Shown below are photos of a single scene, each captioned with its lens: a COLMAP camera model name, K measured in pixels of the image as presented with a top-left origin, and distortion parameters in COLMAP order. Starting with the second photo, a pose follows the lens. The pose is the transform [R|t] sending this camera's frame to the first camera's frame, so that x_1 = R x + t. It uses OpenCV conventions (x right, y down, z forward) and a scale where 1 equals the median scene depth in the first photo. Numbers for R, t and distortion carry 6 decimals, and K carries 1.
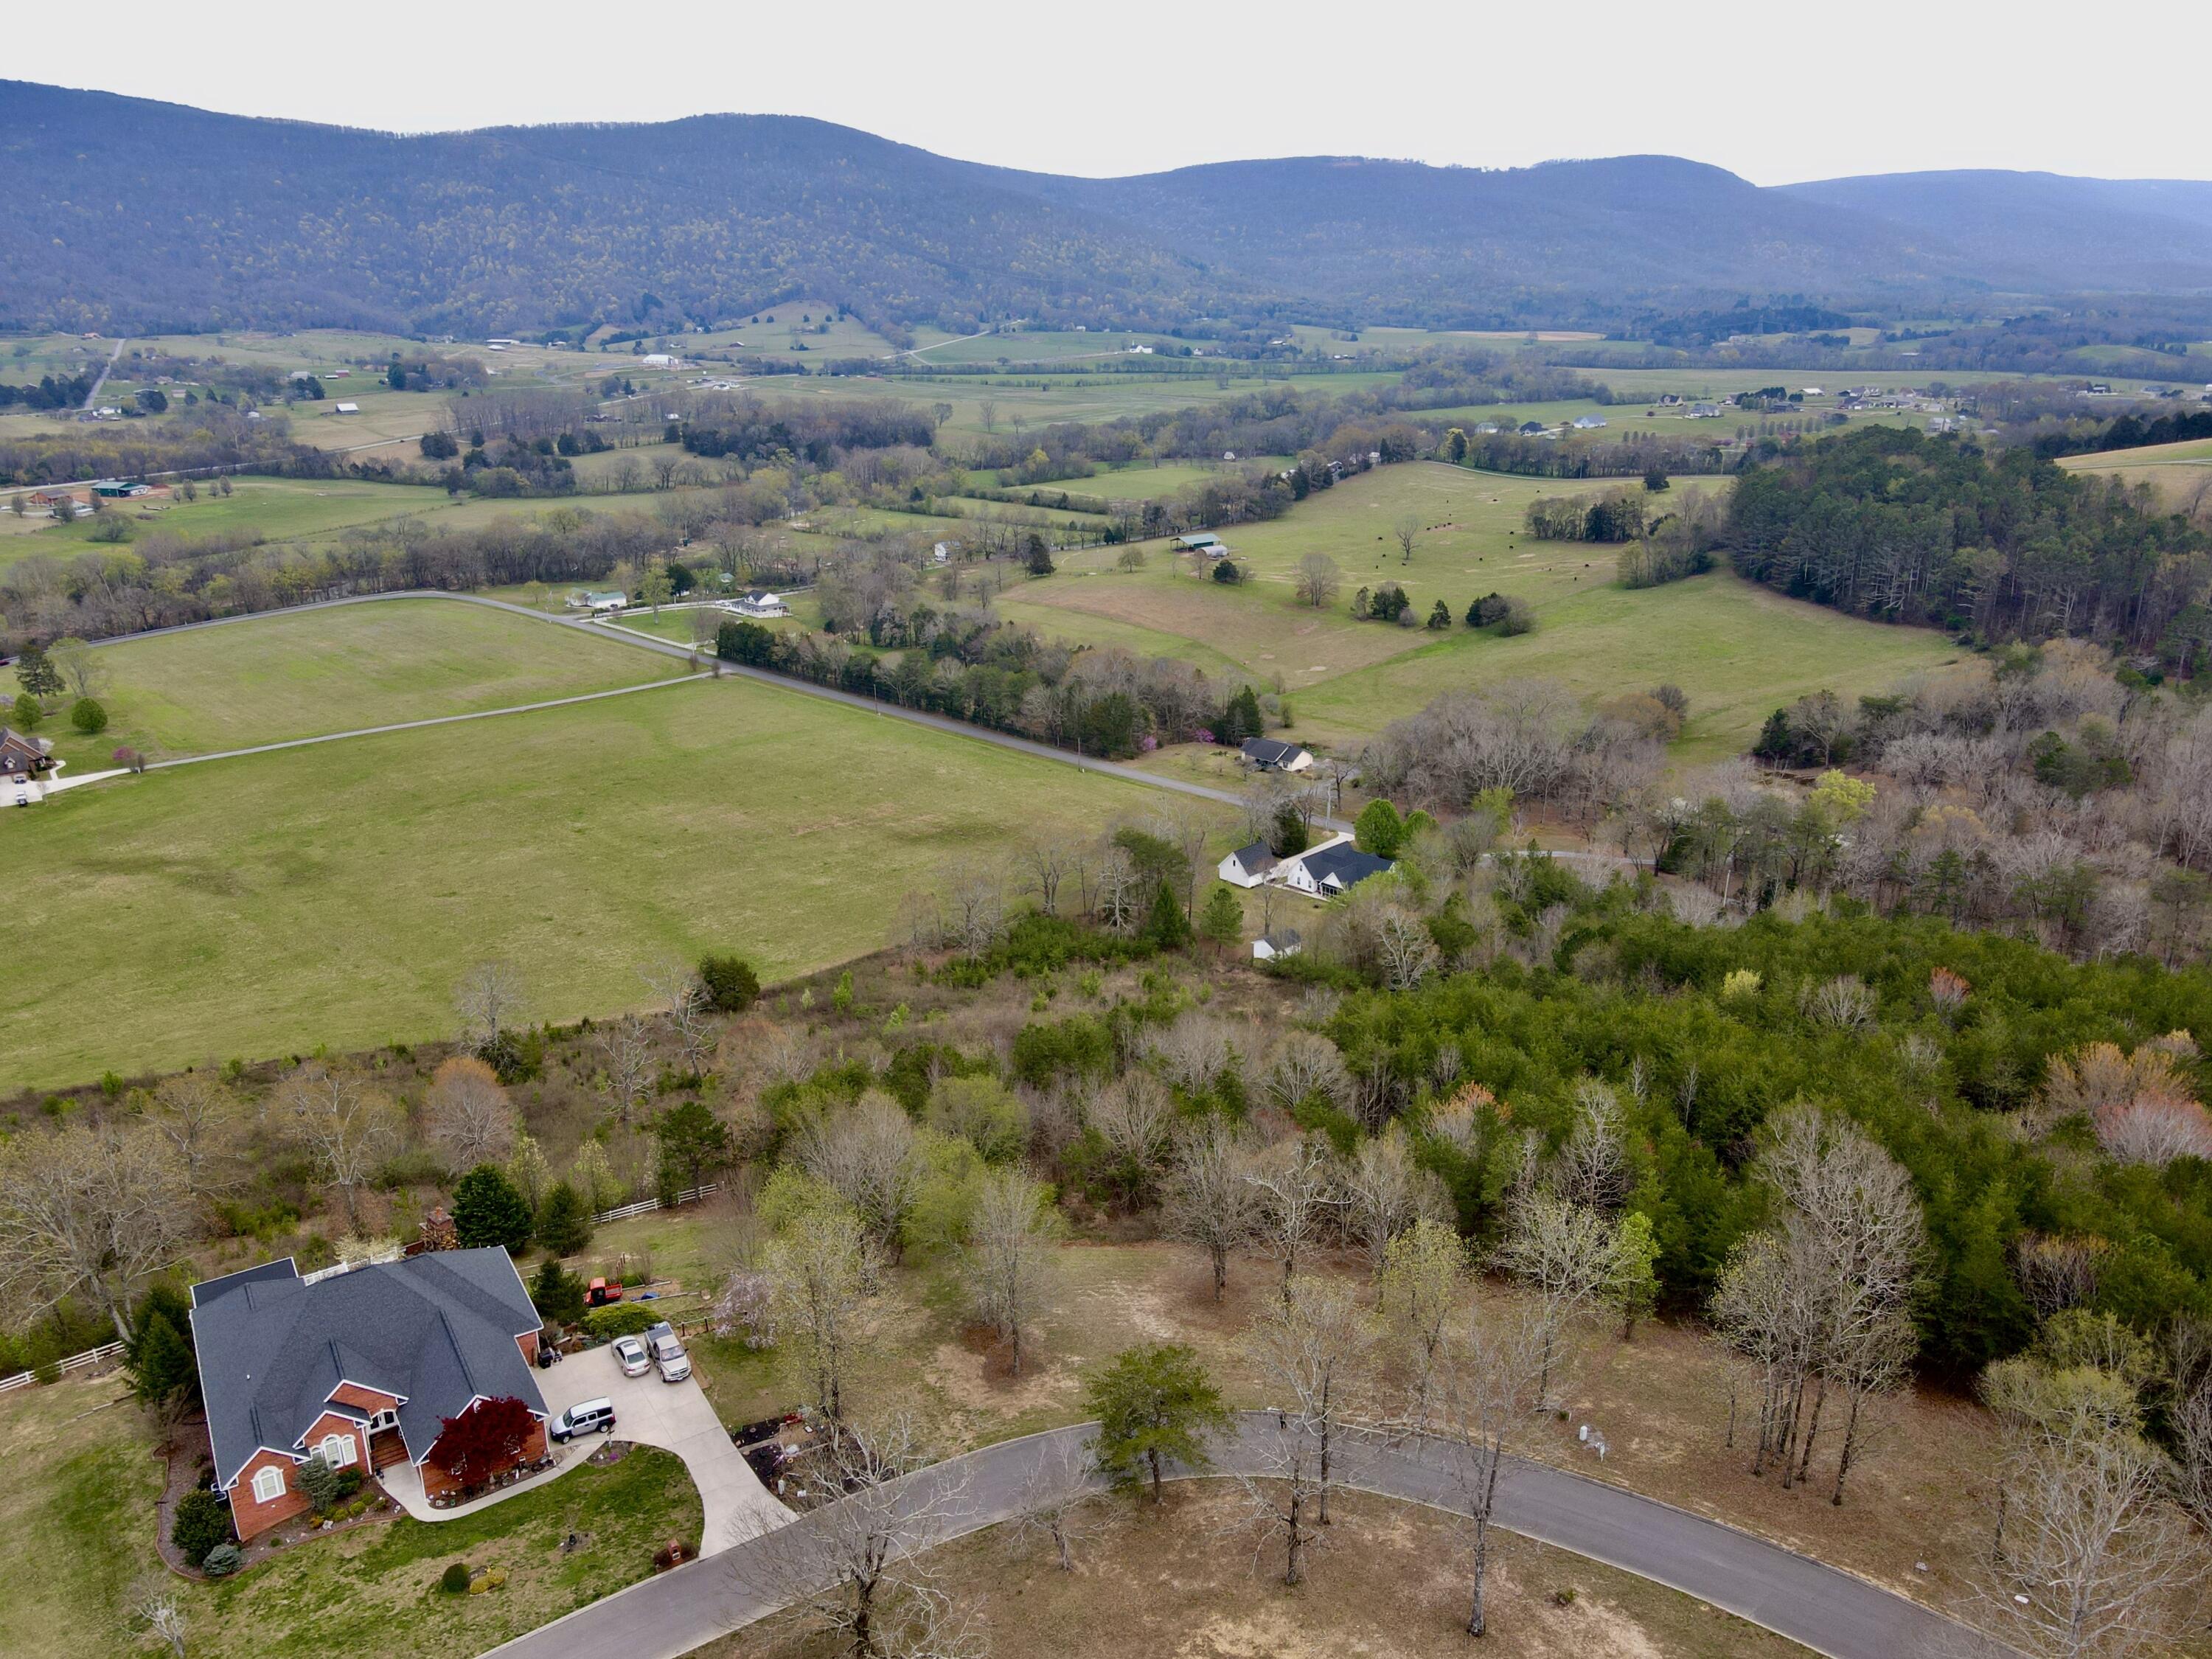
lens RADIAL K [[1604.8, 0, 1104.0], [0, 1604.8, 827.5], [0, 0, 1]] dist [0.003252, 0.015082]
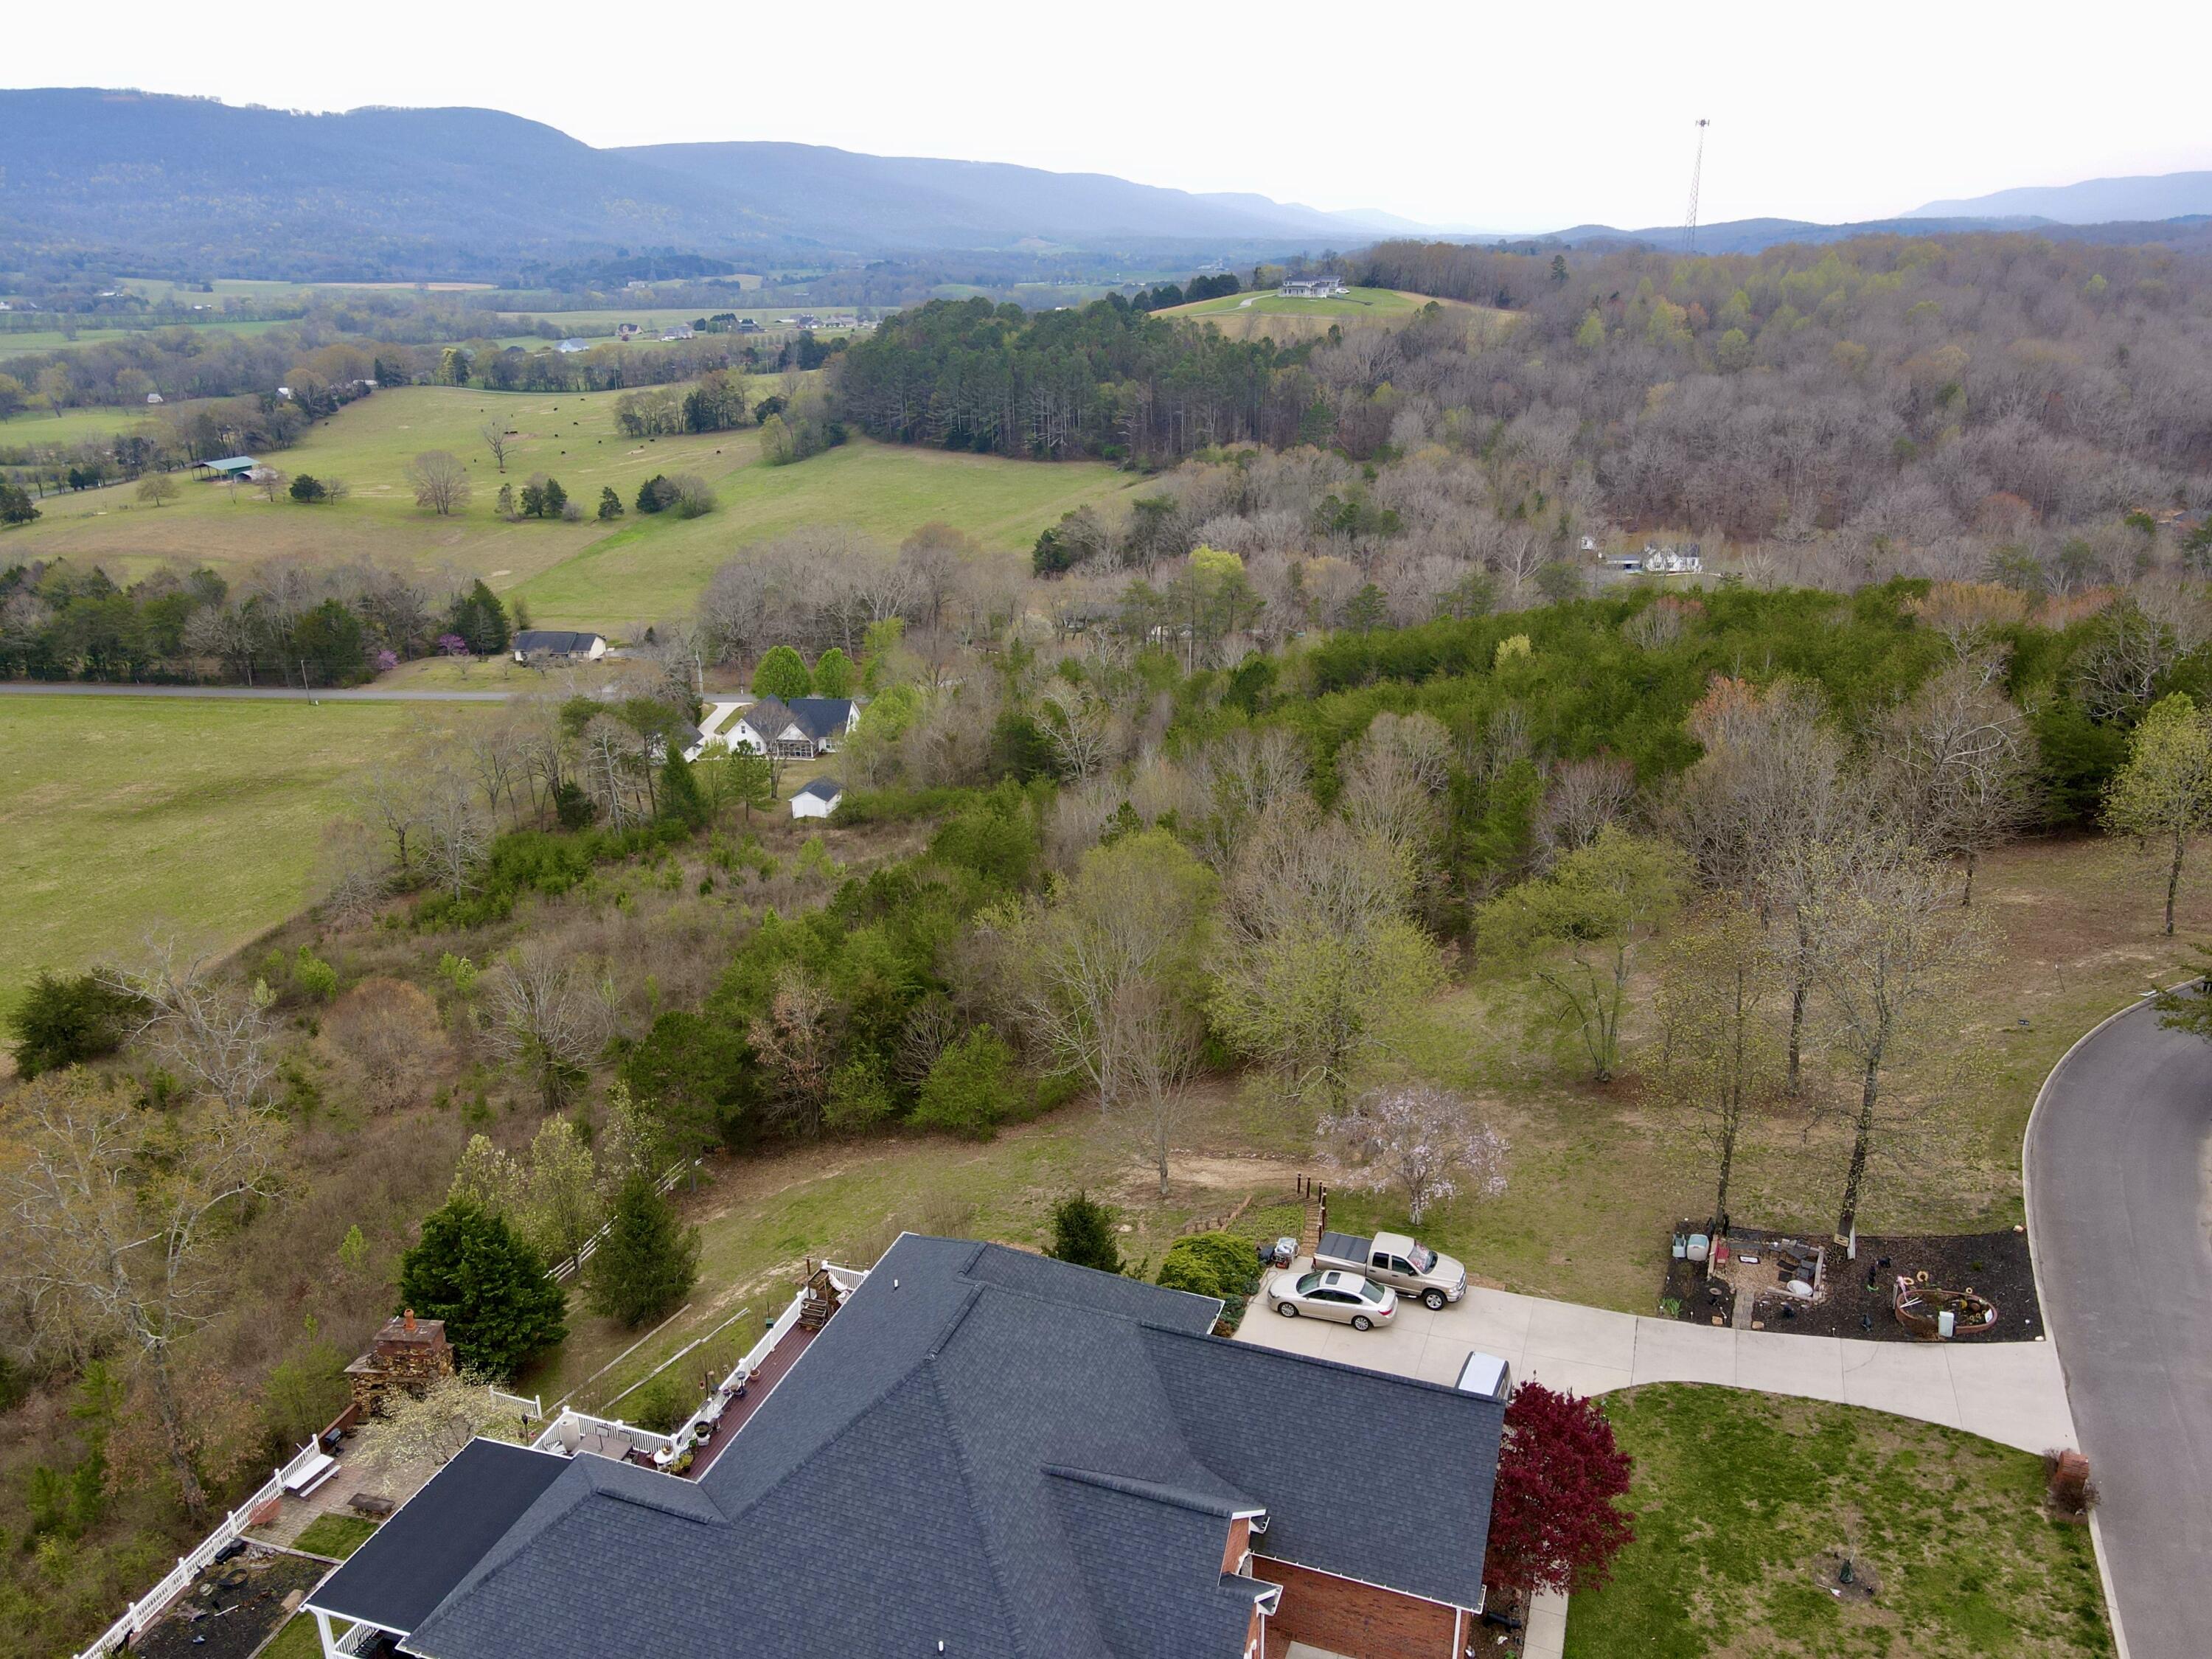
lens RADIAL K [[1604.8, 0, 1107.1], [0, 1604.8, 830.4], [0, 0, 1]] dist [0.003252, 0.015082]
pose [[0.788877, -0.208603, 0.578065, -0.117051], [0.197849, 0.976757, 0.082474, 0.023891], [-0.581833, 0.049308, 0.811812, 0.117221]]
